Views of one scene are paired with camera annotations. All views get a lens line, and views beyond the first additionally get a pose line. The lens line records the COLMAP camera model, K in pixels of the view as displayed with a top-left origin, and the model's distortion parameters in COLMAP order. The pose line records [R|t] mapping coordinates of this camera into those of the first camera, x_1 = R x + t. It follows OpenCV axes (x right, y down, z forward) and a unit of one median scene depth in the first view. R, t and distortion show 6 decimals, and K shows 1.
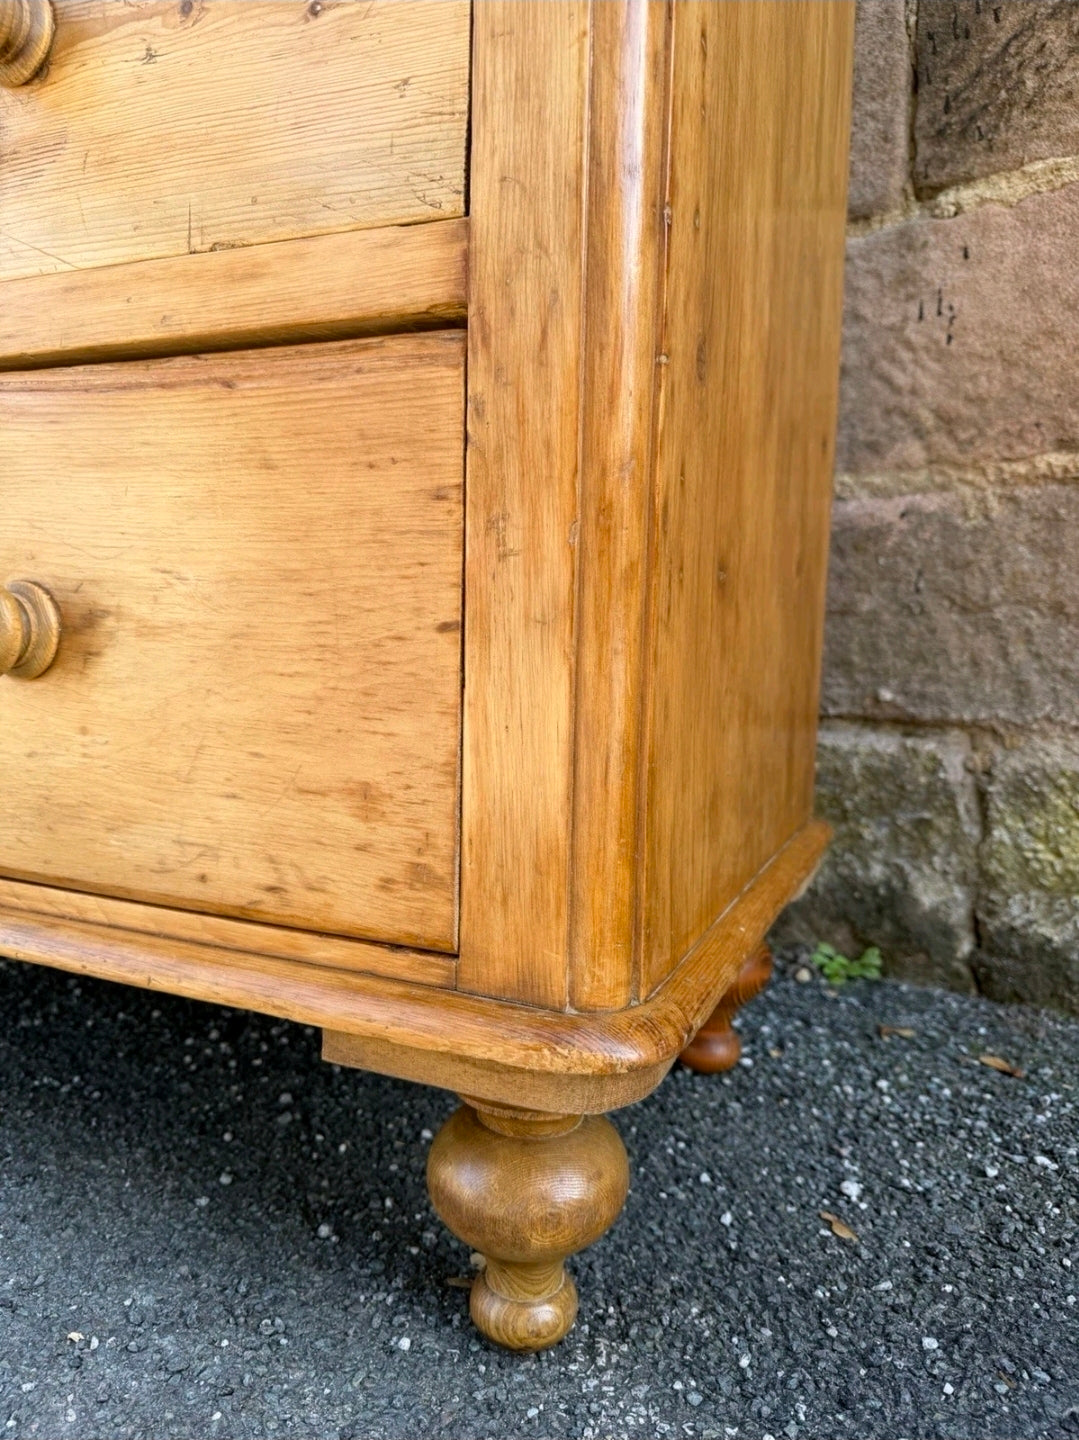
lens RADIAL K [[1041.7, 0, 547.9], [0, 1041.7, 718.7], [0, 0, 1]] dist [0.030246, -0.056202]
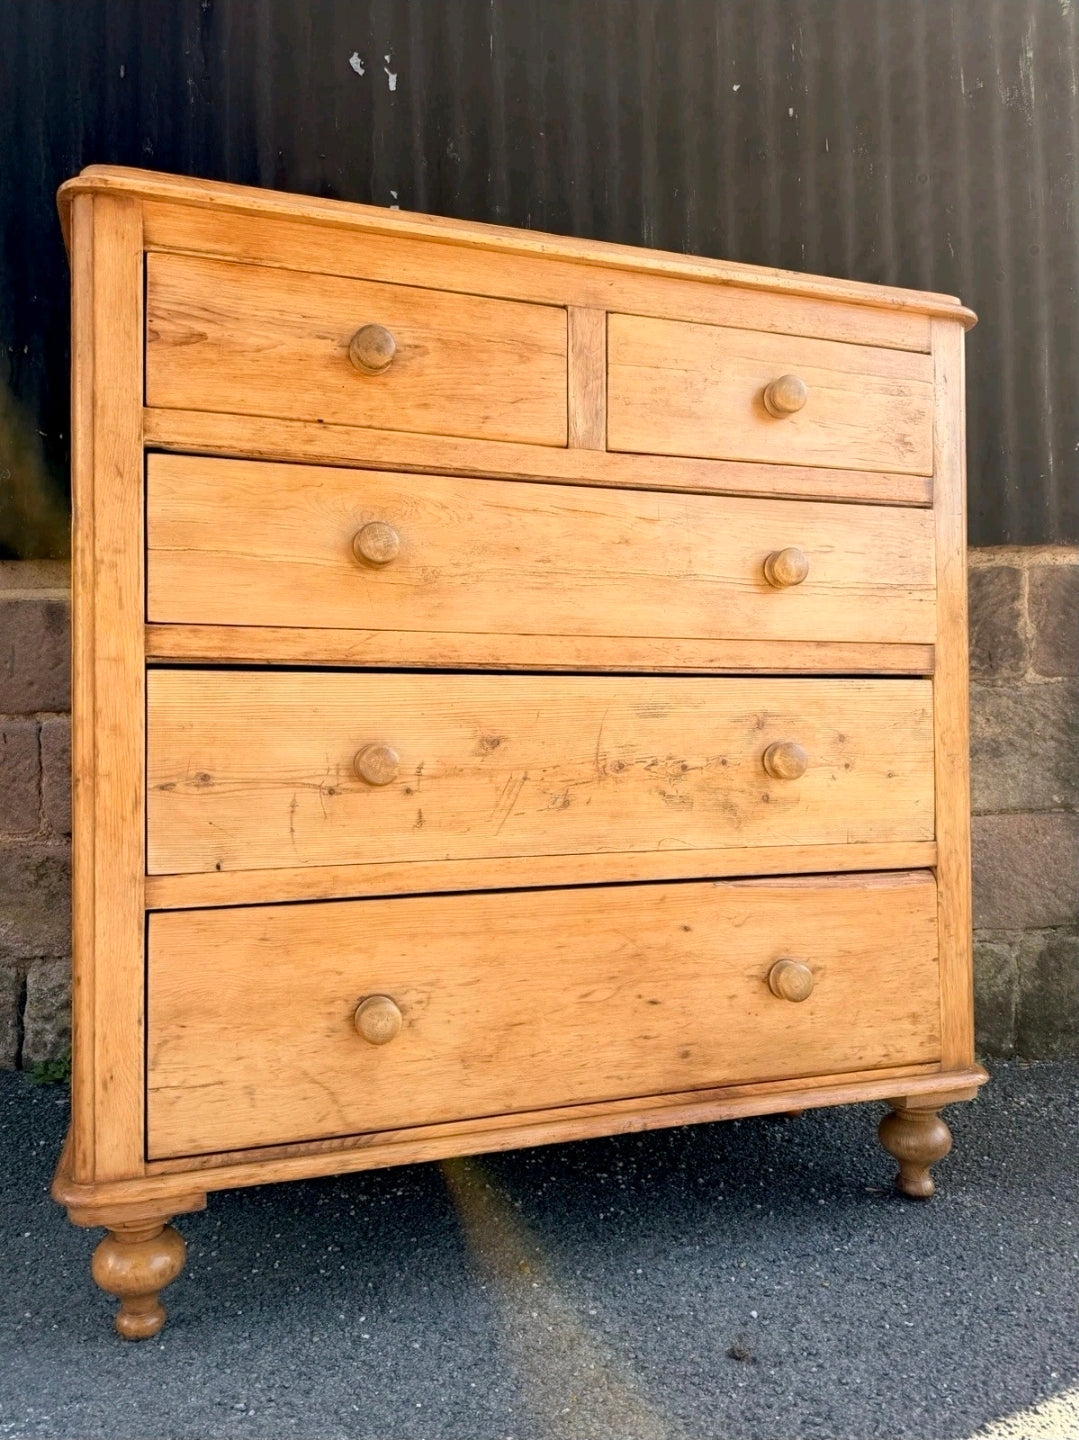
lens RADIAL K [[1066.1, 0, 540.7], [0, 1066.1, 716.8], [0, 0, 1]] dist [0.023731, -0.031697]
pose [[0.747378, -0.014382, 0.664244, -2.100235], [0.088034, 0.993094, -0.077550, -0.449440], [-0.658541, 0.116435, 0.743483, -0.507472]]
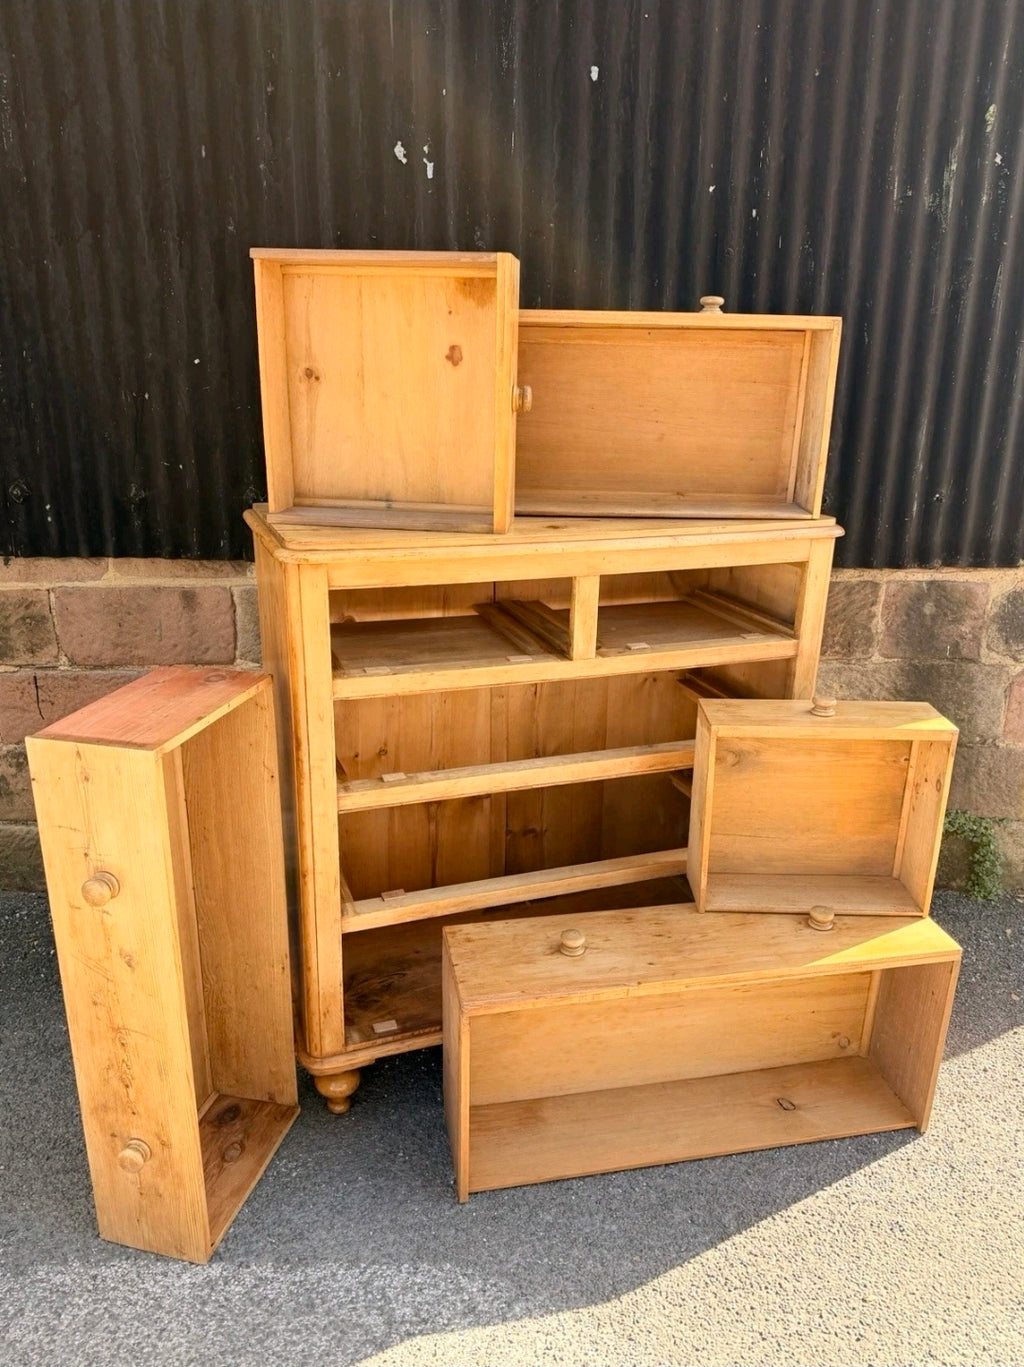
lens RADIAL K [[1001.5, 0, 516.4], [0, 1001.5, 685.8], [0, 0, 1]] dist [0.155244, -0.278403]
pose [[0.734145, -0.222098, 0.641642, -2.852154], [0.061213, 0.962791, 0.263223, -1.819197], [-0.676228, -0.153967, 0.720423, -1.234658]]
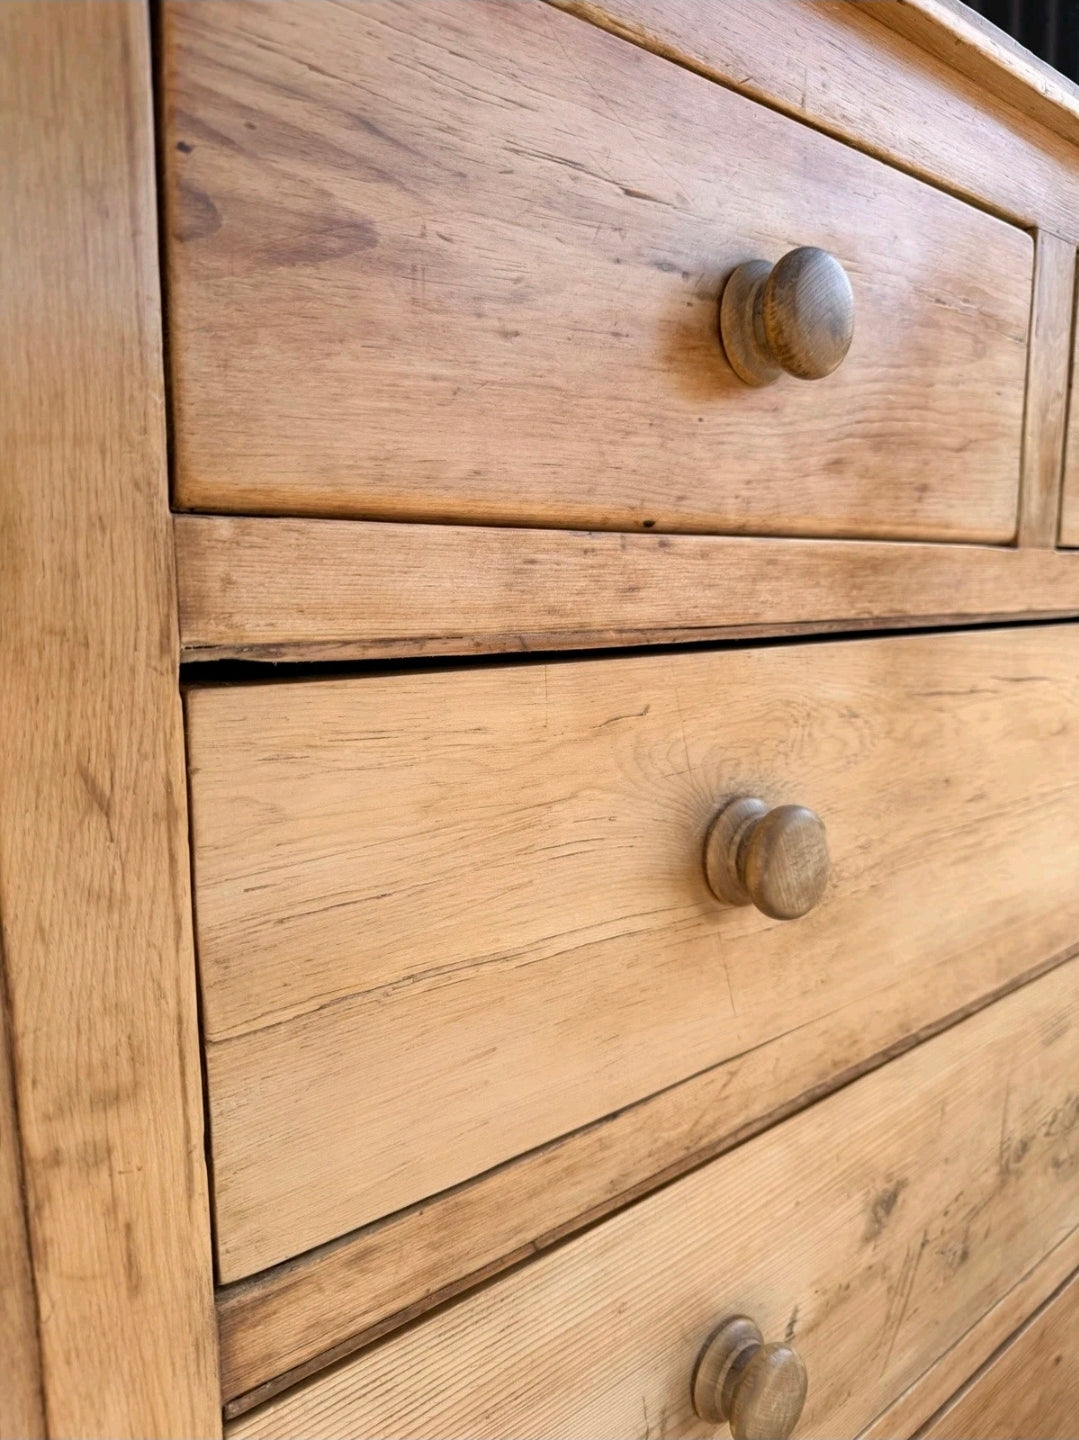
lens RADIAL K [[1066.0, 0, 542.8], [0, 1066.0, 712.3], [0, 0, 1]] dist [-0.031376, -0.000369]
pose [[0.443735, -0.146359, 0.884126, -1.749184], [0.097146, 0.988616, 0.114900, -1.086530], [-0.890877, 0.034904, 0.452901, 0.806328]]
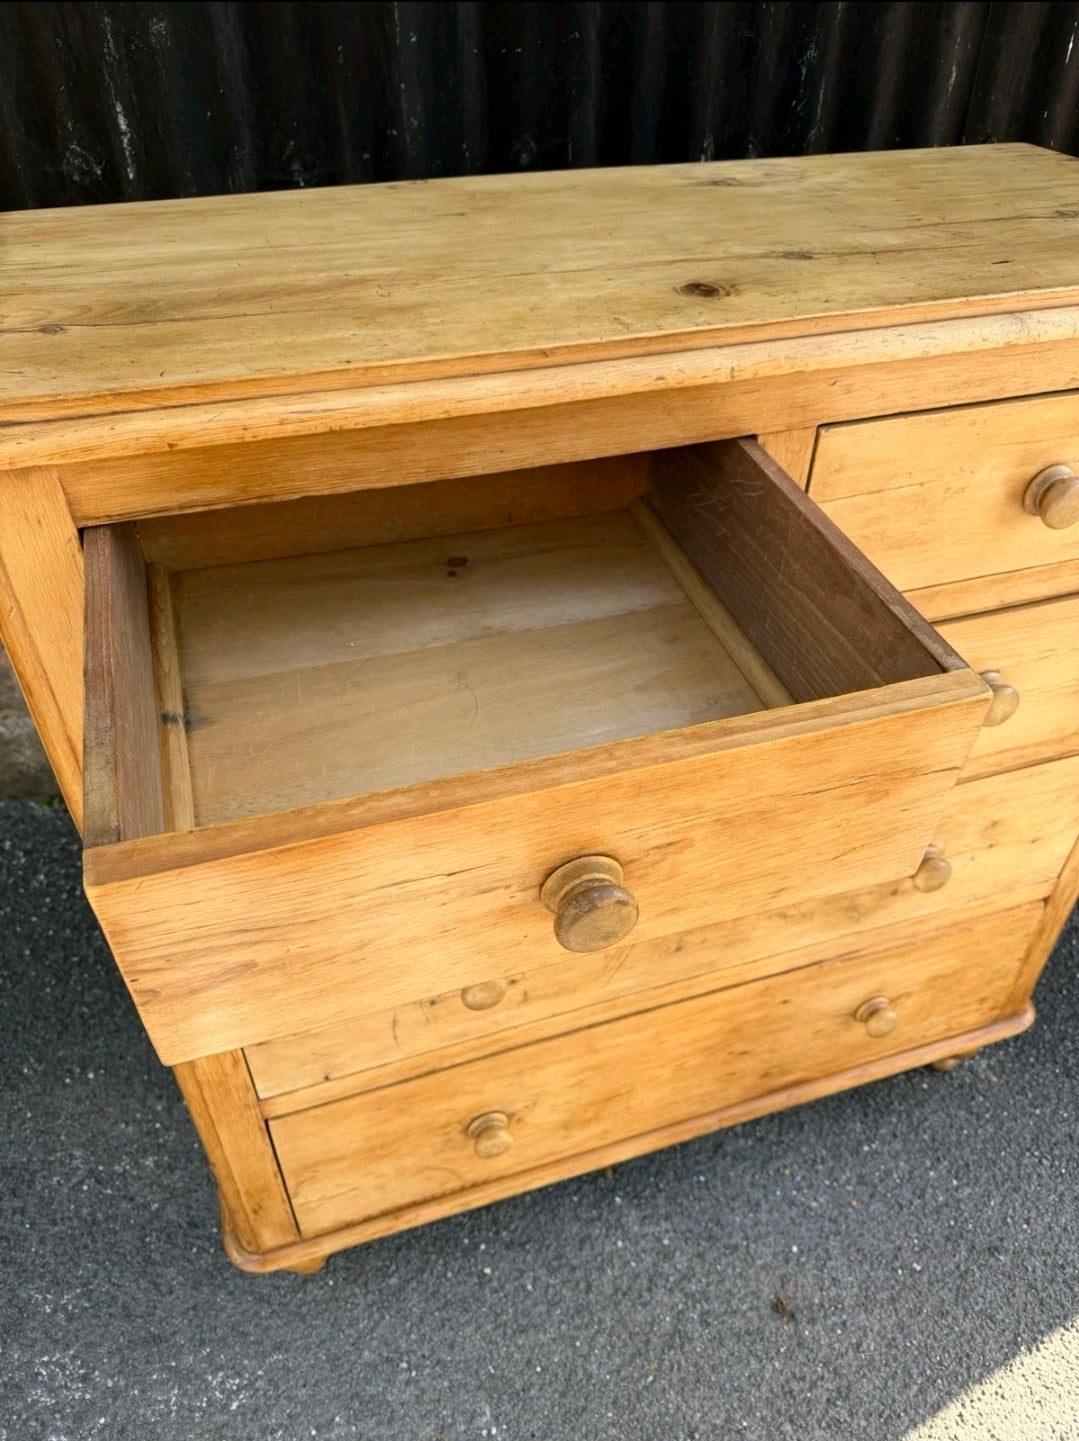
lens RADIAL K [[1039.6, 0, 537.4], [0, 1039.6, 723.7], [0, 0, 1]] dist [-0.003097, -0.011962]
pose [[0.756208, -0.428938, 0.494127, -1.664772], [0.079530, 0.809816, 0.581268, -1.776529], [-0.649480, -0.400262, 0.646503, 0.095158]]
